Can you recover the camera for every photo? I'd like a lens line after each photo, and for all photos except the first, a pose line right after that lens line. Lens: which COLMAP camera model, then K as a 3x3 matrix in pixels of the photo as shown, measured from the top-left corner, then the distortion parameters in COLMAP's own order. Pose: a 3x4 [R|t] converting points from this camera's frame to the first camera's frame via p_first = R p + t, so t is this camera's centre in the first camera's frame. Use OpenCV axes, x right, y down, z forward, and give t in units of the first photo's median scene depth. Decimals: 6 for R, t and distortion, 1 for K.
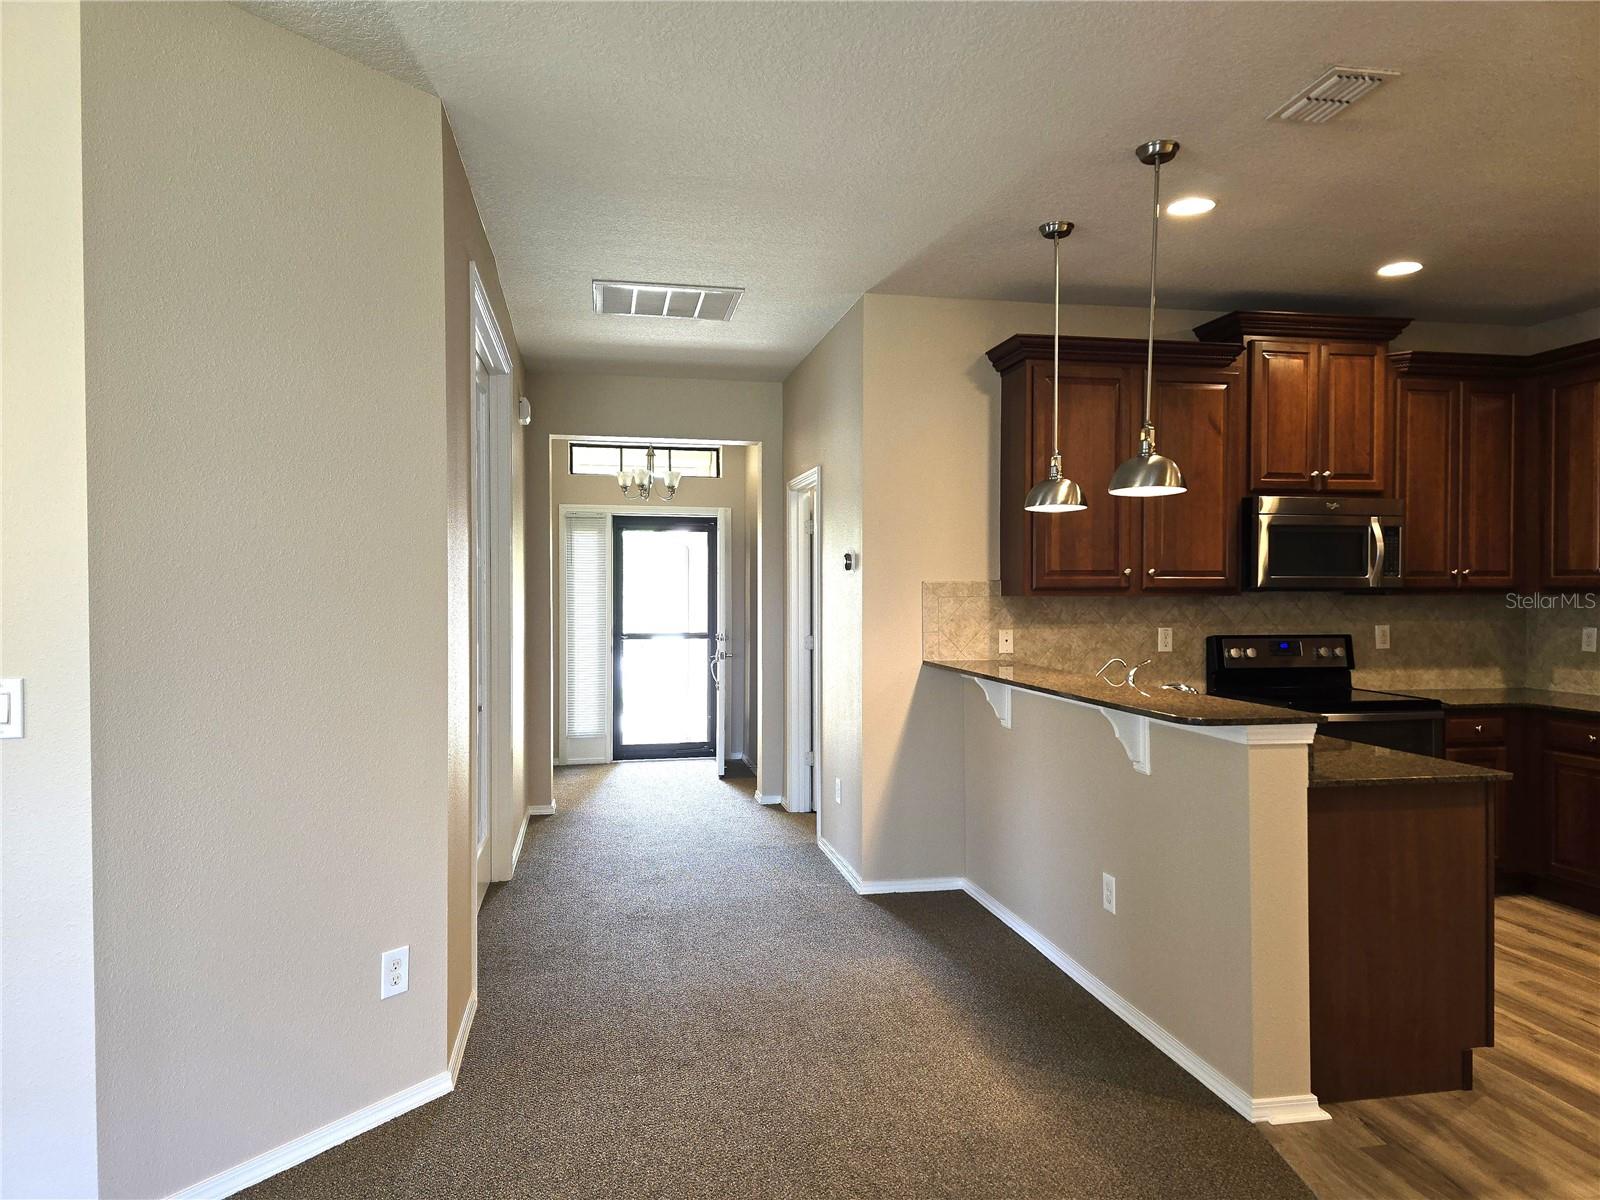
lens RADIAL K [[1065.3, 0, 807.9], [0, 1065.3, 598.1], [0, 0, 1]] dist [0.073058, -0.076299]
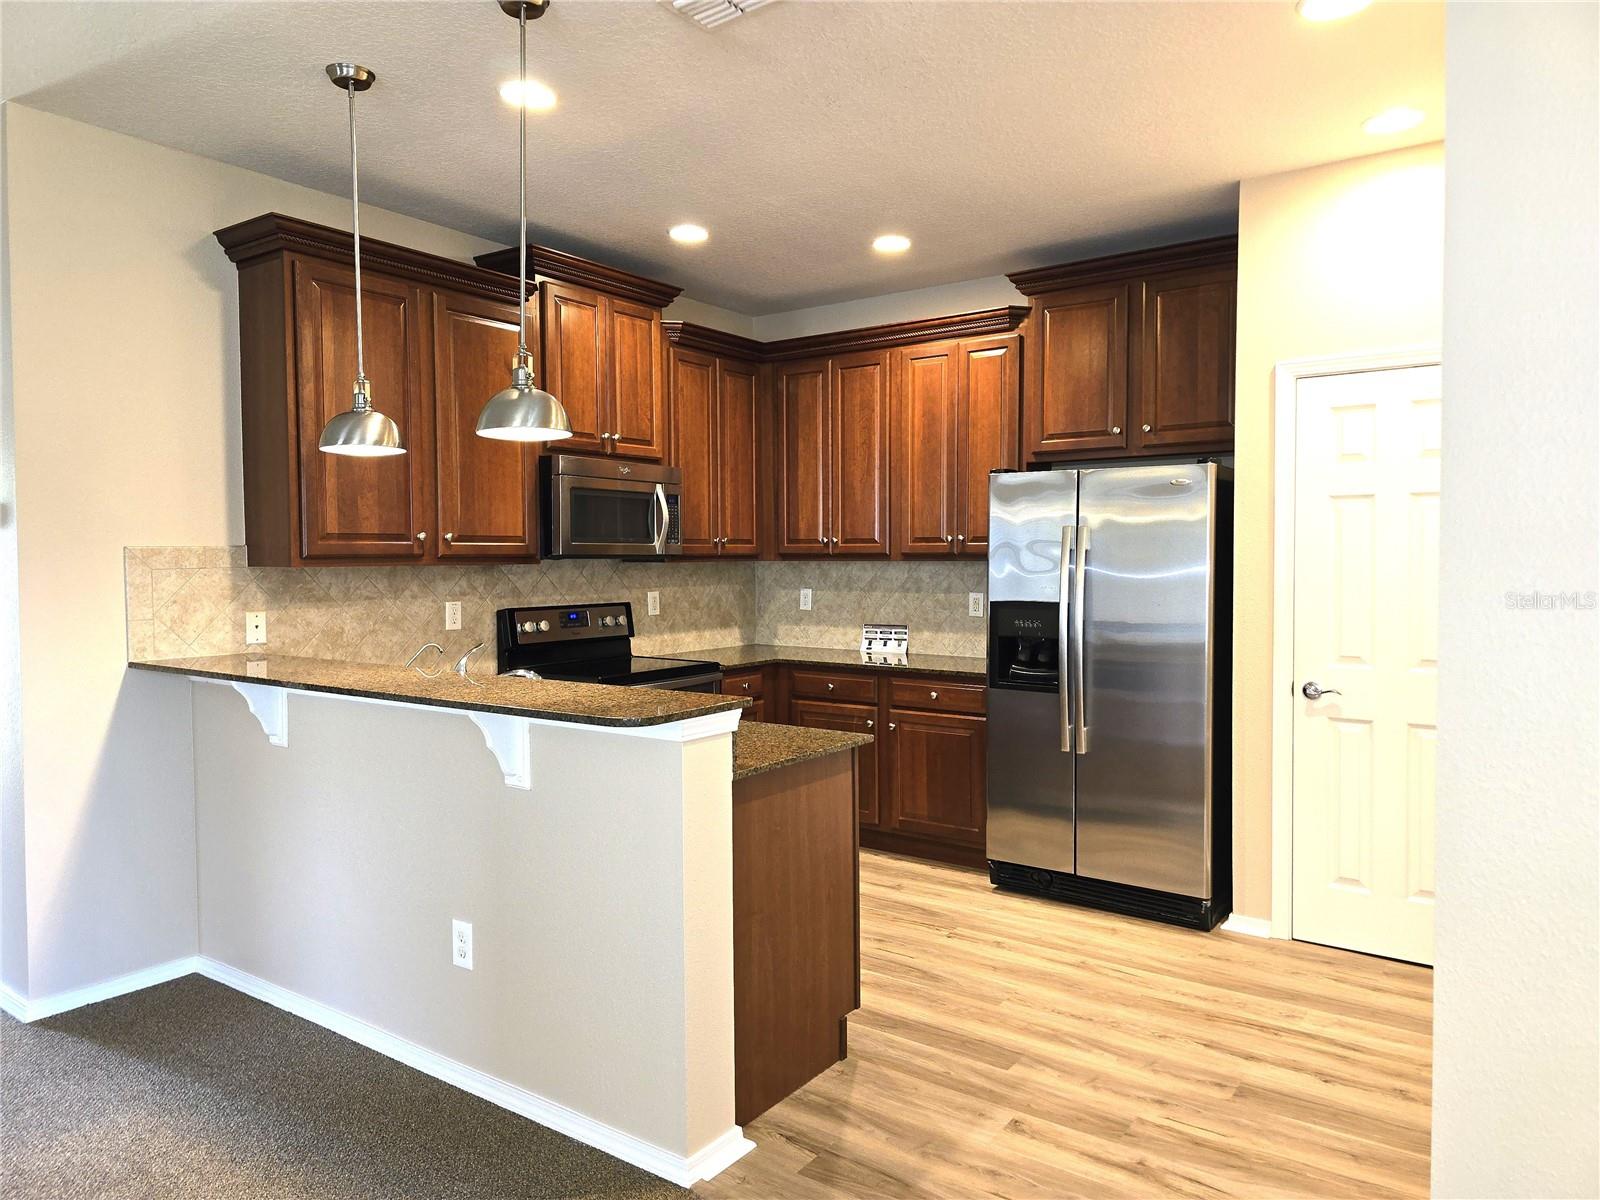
lens RADIAL K [[1065.4, 0, 813.8], [0, 1065.4, 588.7], [0, 0, 1]] dist [0.078501, -0.080094]
pose [[0.727231, -0.024809, 0.685945, -0.049580], [0.009414, 0.999613, 0.026174, -0.002764], [-0.686328, -0.012577, 0.727183, 0.184493]]
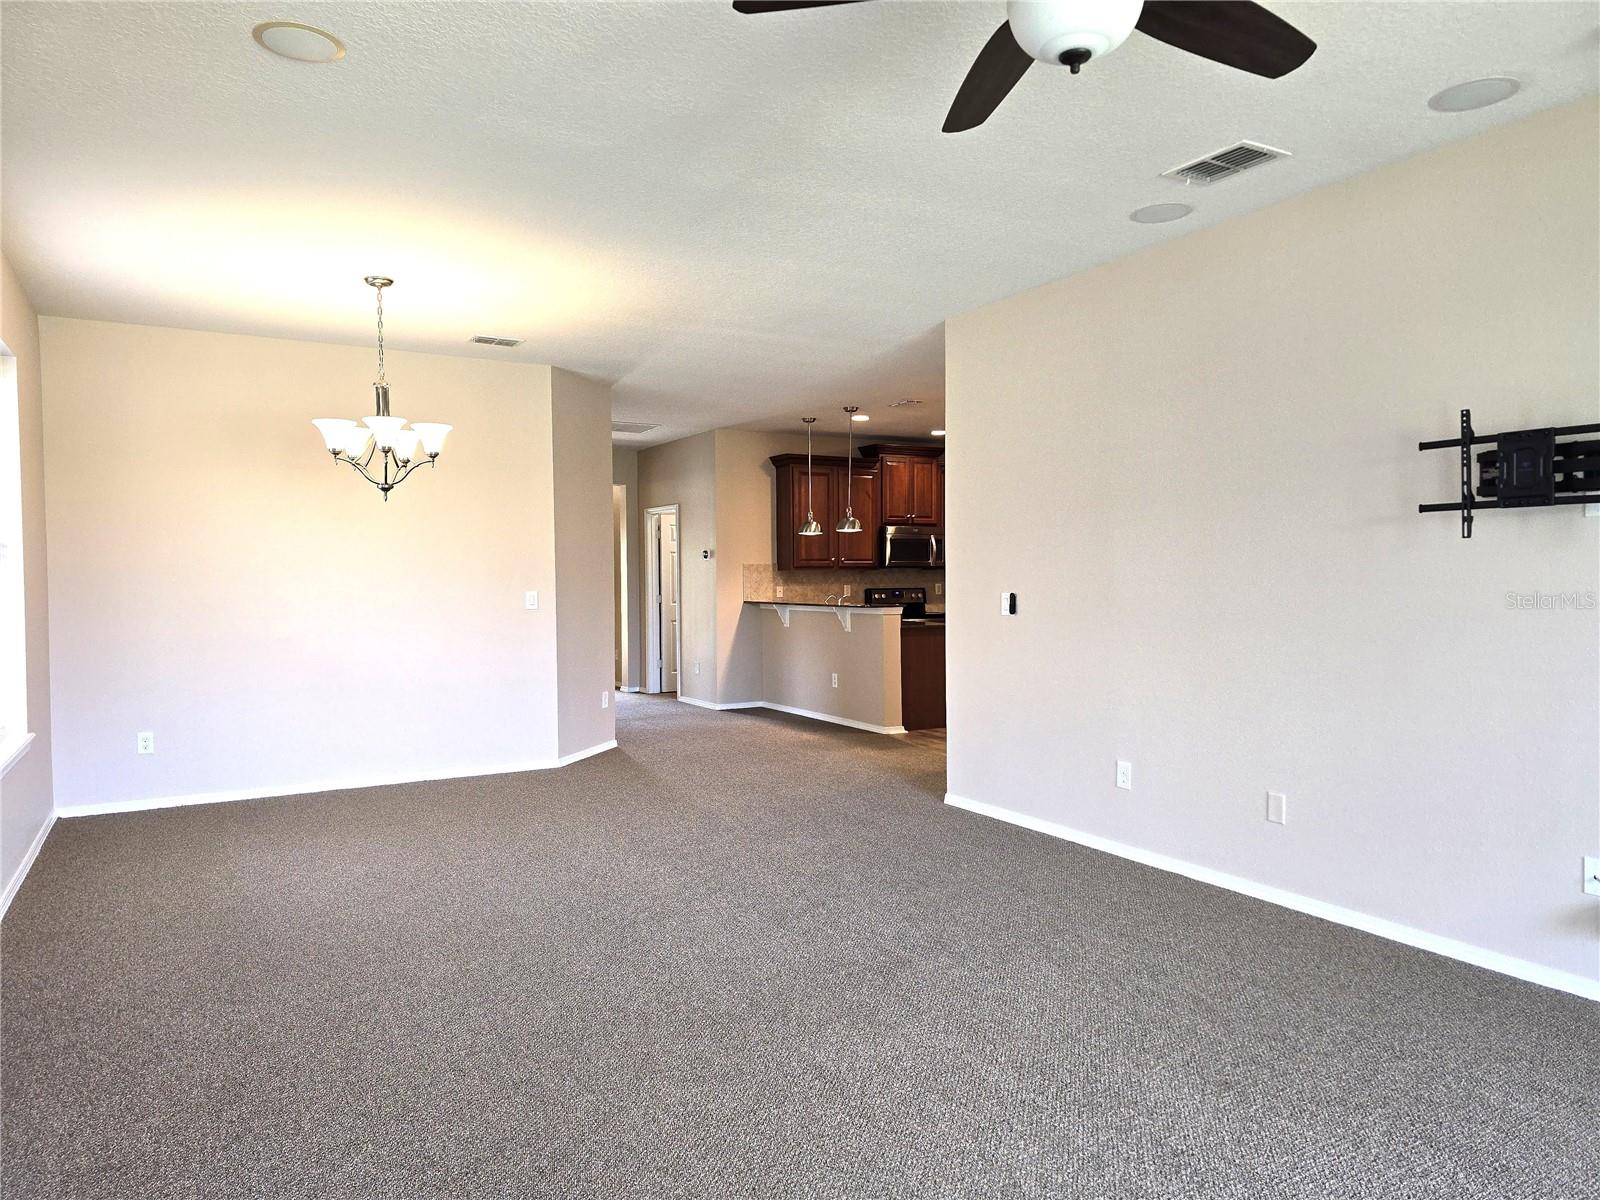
lens RADIAL K [[1065.4, 0, 813.8], [0, 1065.4, 588.7], [0, 0, 1]] dist [0.078501, -0.080094]
pose [[0.947243, -0.009493, 0.320375, -0.441725], [0.008763, 0.999955, 0.003718, 0.027393], [-0.320396, -0.000715, 0.947283, -1.067093]]
